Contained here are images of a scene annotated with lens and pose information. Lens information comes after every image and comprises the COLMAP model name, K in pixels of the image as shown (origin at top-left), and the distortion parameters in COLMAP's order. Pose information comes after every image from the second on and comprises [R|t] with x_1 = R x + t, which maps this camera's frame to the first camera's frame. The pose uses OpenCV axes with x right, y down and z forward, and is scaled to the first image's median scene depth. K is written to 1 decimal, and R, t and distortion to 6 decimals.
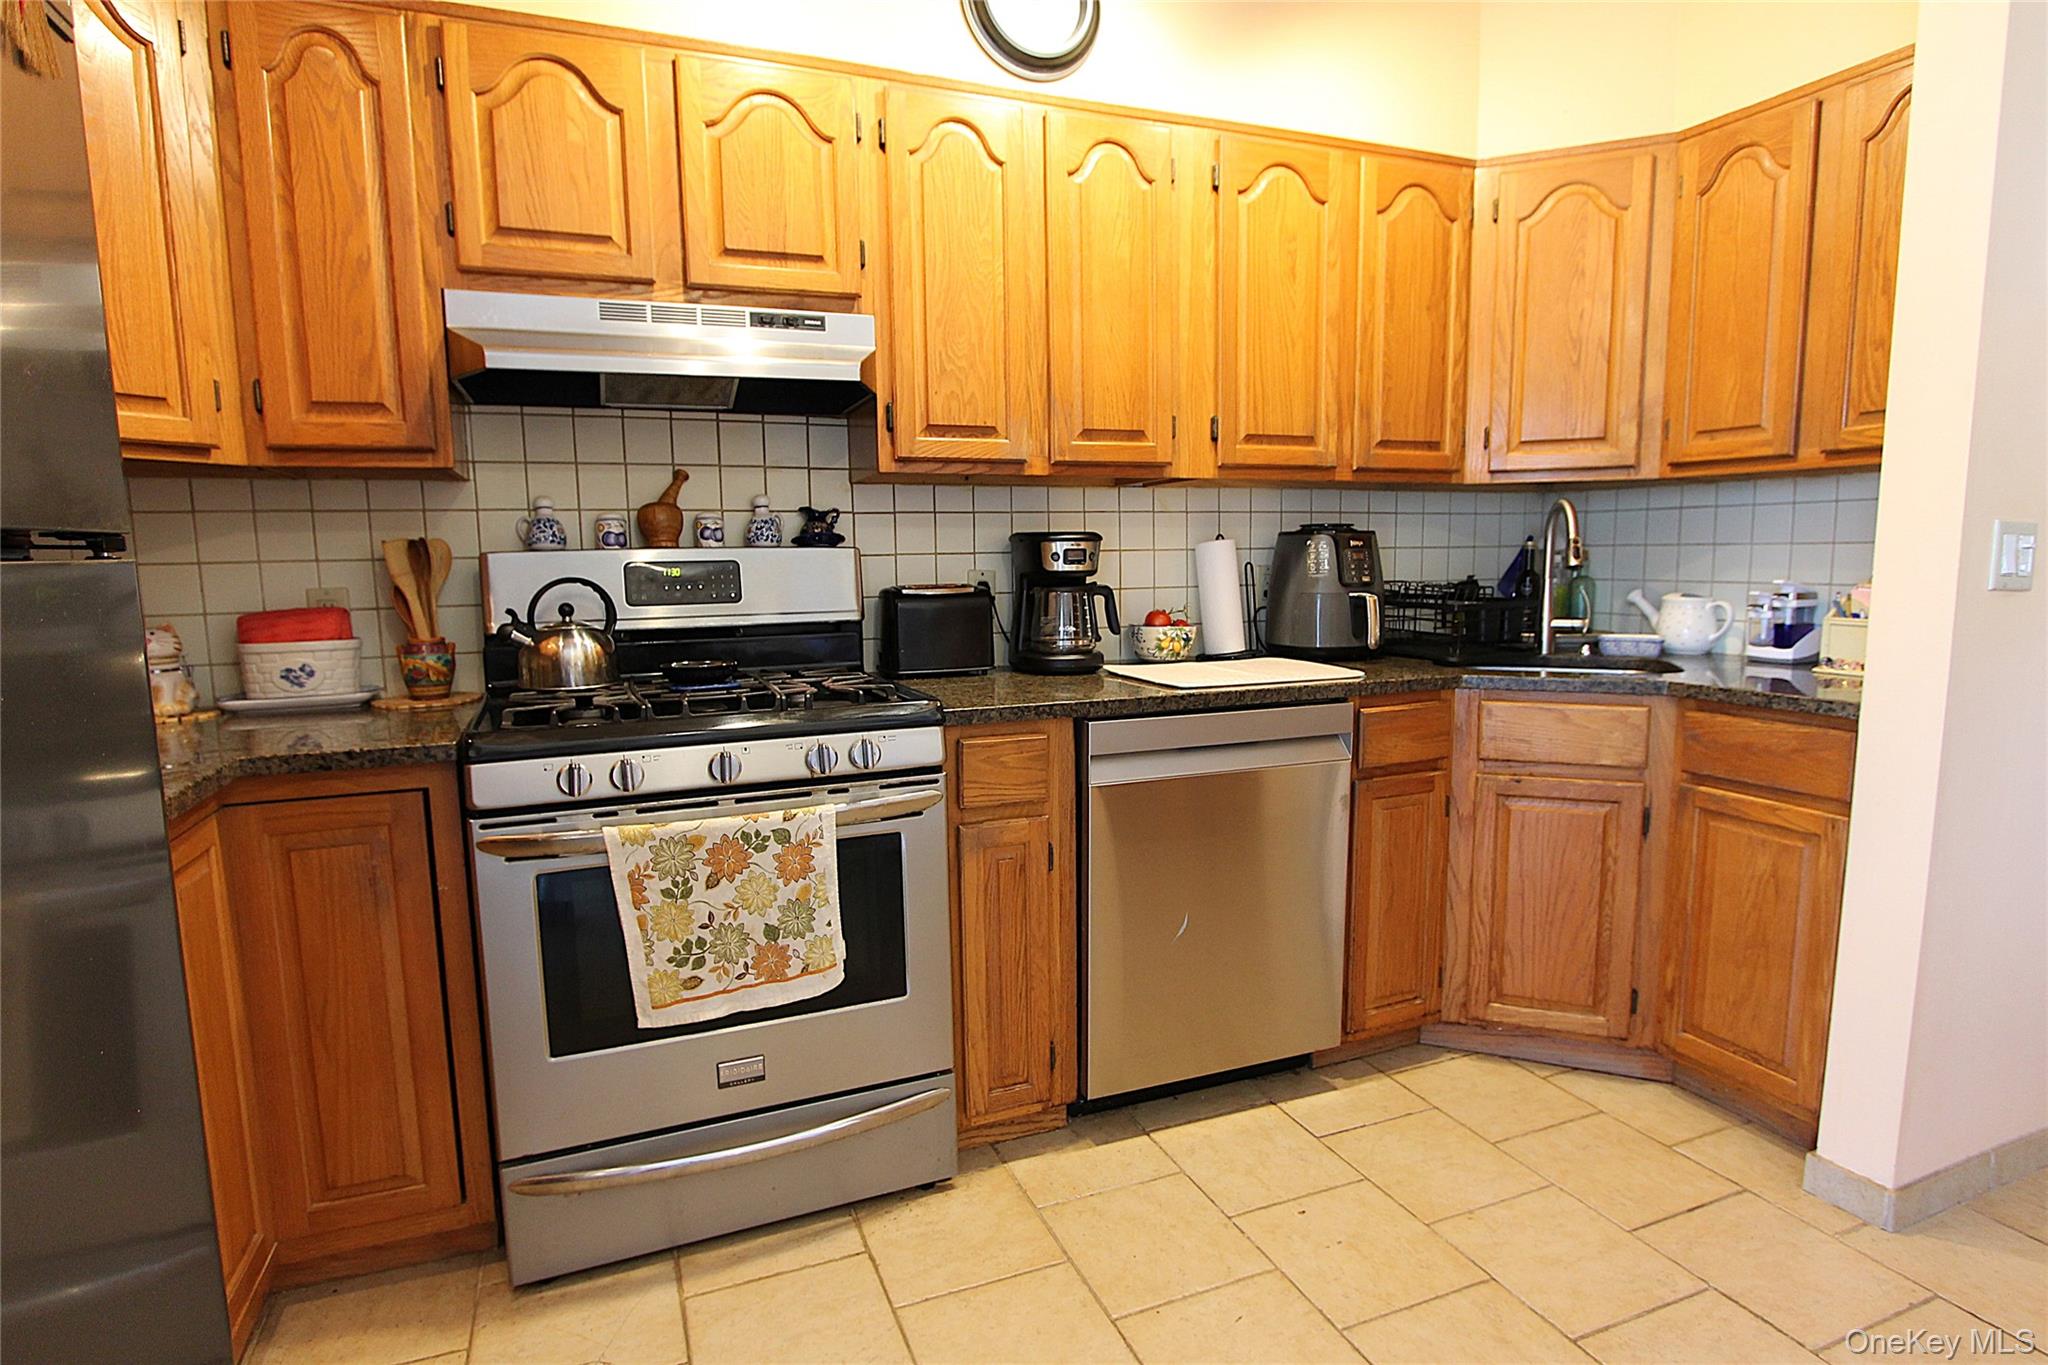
lens RADIAL K [[1070.0, 0, 1020.2], [0, 1070.0, 687.0], [0, 0, 1]] dist [-0.013612, -0.000251]
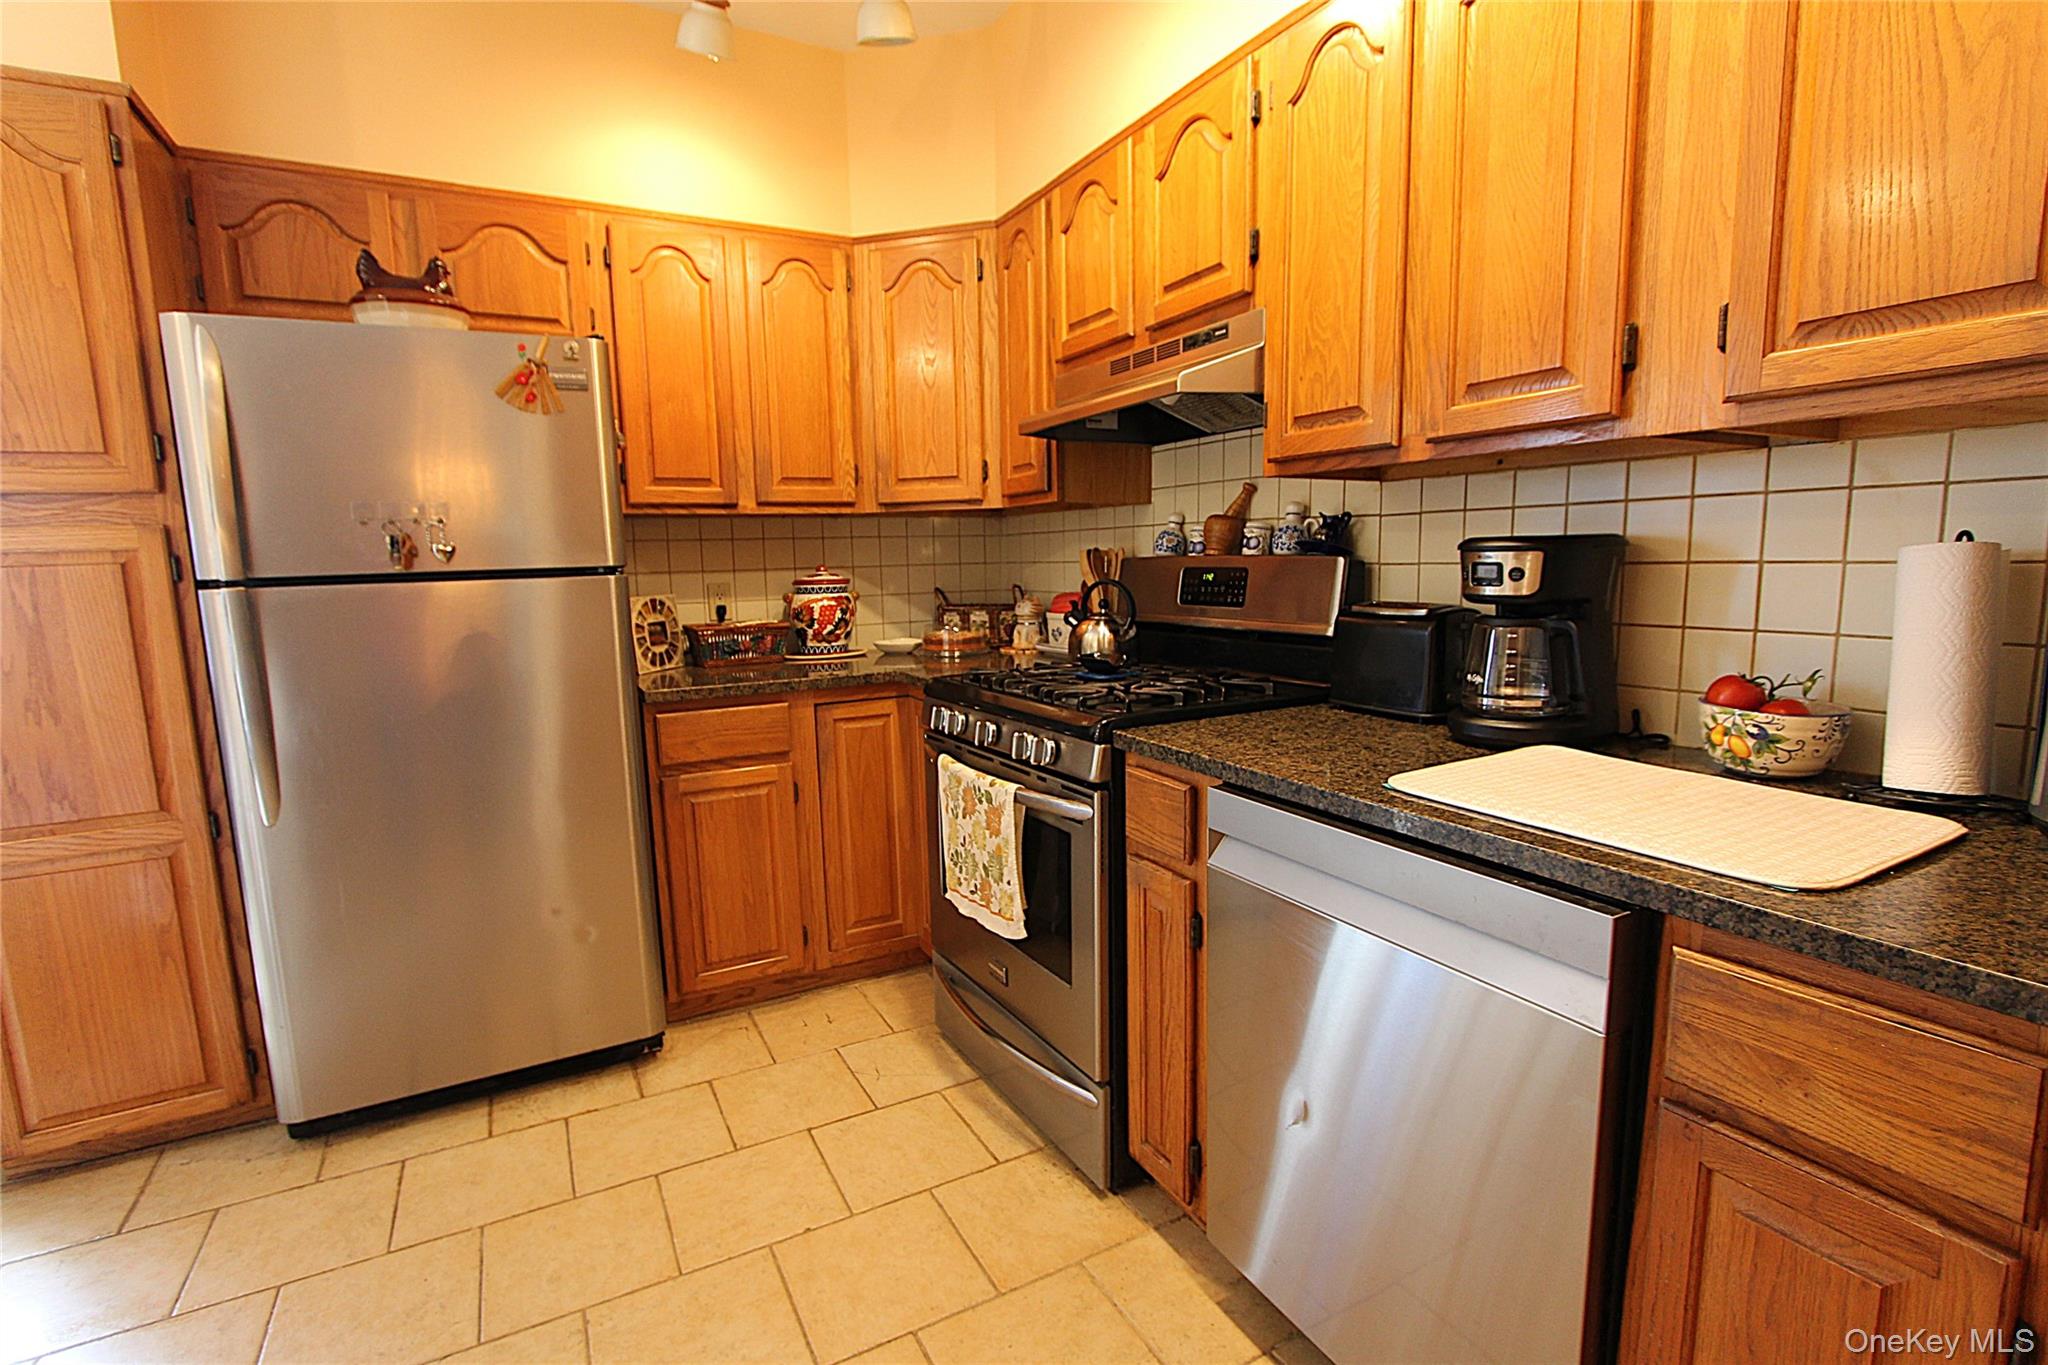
lens RADIAL K [[951.4, 0, 1021.4], [0, 951.4, 689.0], [0, 0, 1]] dist [-0.013682, 0.000433]
pose [[0.117169, 0.151152, -0.981542, 0.708386], [-0.104214, 0.984764, 0.139208, -0.118918], [0.987629, 0.085980, 0.131136, 0.735087]]
